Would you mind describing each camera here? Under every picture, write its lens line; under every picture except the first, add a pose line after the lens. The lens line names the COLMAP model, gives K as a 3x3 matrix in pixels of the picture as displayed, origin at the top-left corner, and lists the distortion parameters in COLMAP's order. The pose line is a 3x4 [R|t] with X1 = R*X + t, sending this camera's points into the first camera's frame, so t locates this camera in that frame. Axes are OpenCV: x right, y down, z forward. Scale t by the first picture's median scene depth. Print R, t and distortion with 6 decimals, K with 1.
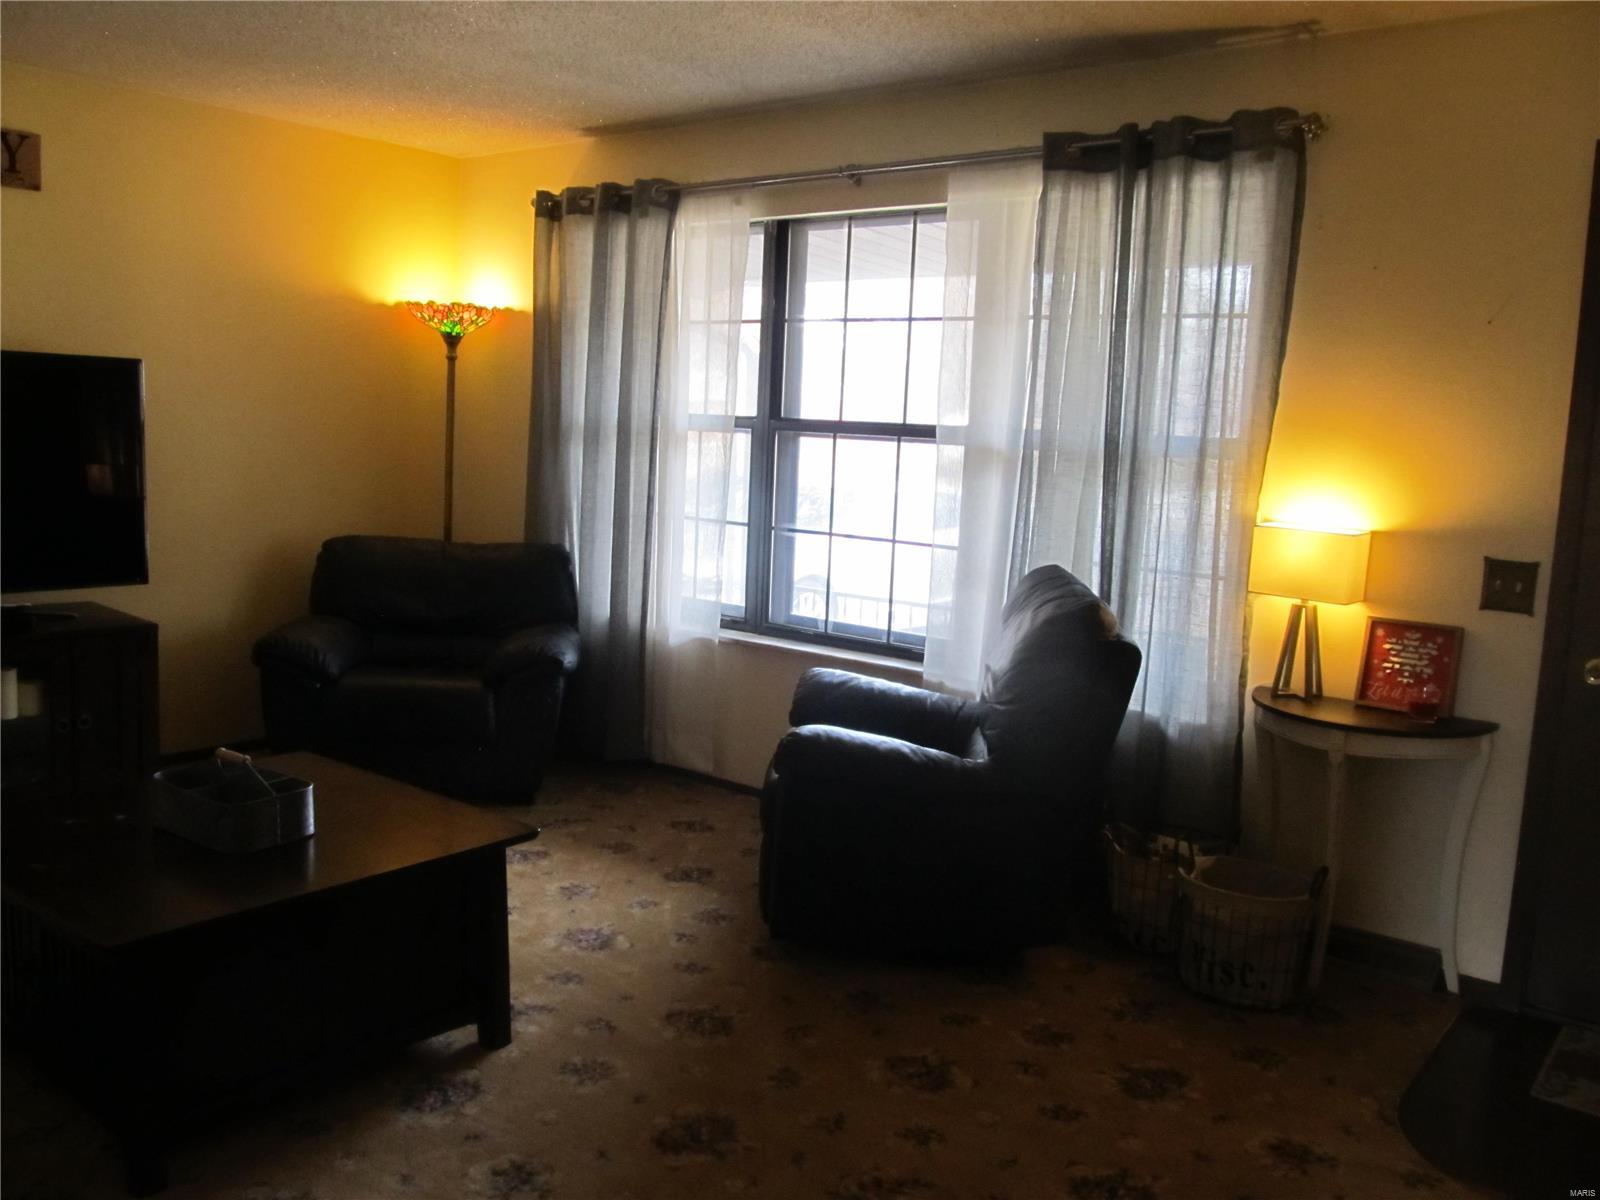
lens RADIAL K [[1316.2, 0, 807.9], [0, 1316.2, 596.0], [0, 0, 1]] dist [-0.057573, 0.001488]
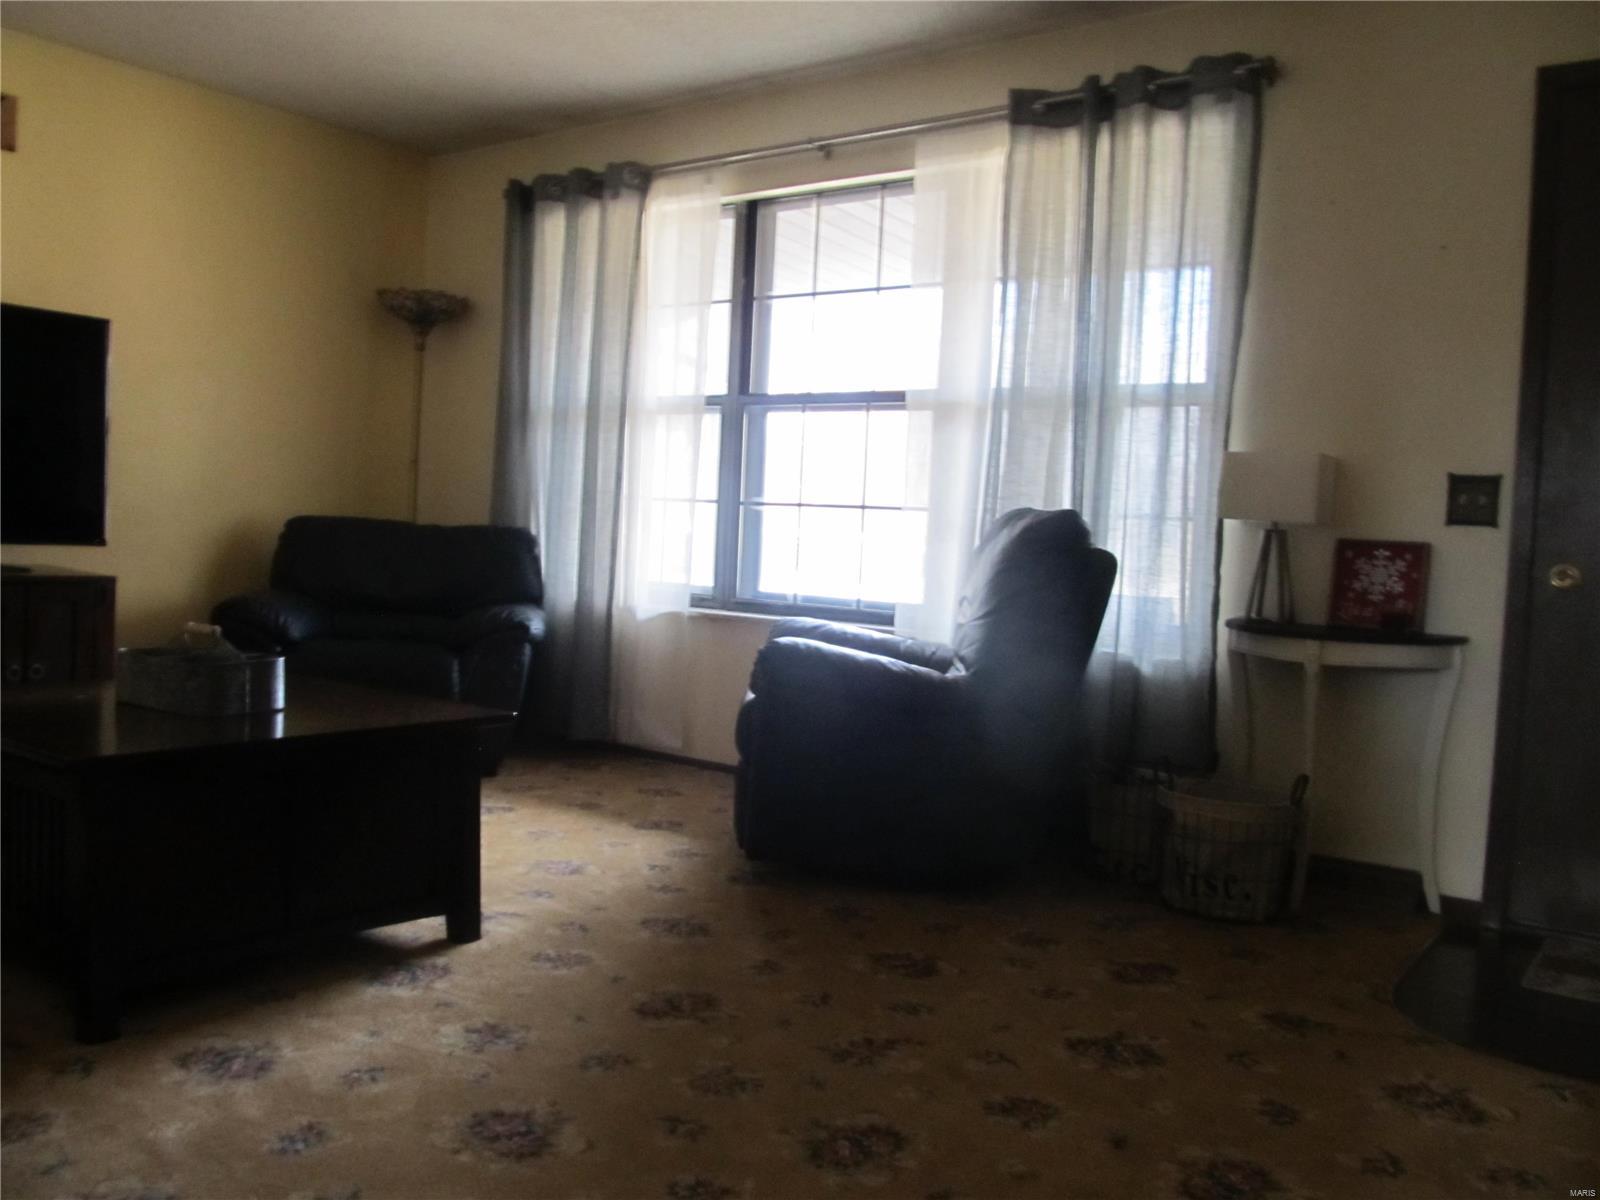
lens RADIAL K [[1320.5, 0, 810.7], [0, 1320.5, 598.7], [0, 0, 1]] dist [-0.059202, -0.000689]
pose [[0.999222, 0.001024, 0.039429, -0.018208], [0.002114, 0.996835, -0.079469, 0.134301], [-0.039386, 0.079490, 0.996057, 0.005320]]
